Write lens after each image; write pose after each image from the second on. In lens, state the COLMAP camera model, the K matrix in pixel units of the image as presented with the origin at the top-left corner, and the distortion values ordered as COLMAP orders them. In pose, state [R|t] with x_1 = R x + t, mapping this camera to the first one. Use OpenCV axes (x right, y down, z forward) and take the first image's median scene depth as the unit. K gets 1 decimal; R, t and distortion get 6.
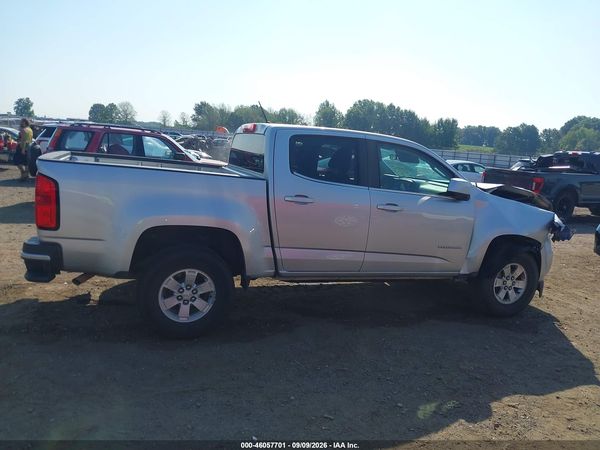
lens RADIAL K [[456.8, 0, 303.7], [0, 456.8, 220.8], [0, 0, 1]] dist [0.060970, -0.098972]
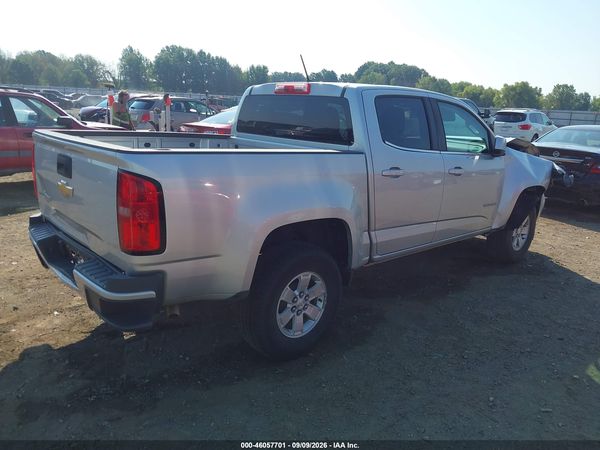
lens RADIAL K [[456.8, 0, 303.7], [0, 456.8, 220.8], [0, 0, 1]] dist [0.060970, -0.098972]
pose [[0.931226, -0.125886, 0.342009, -0.504775], [0.089107, 0.988613, 0.121264, -0.080985], [-0.353380, -0.082449, 0.931839, 0.254680]]
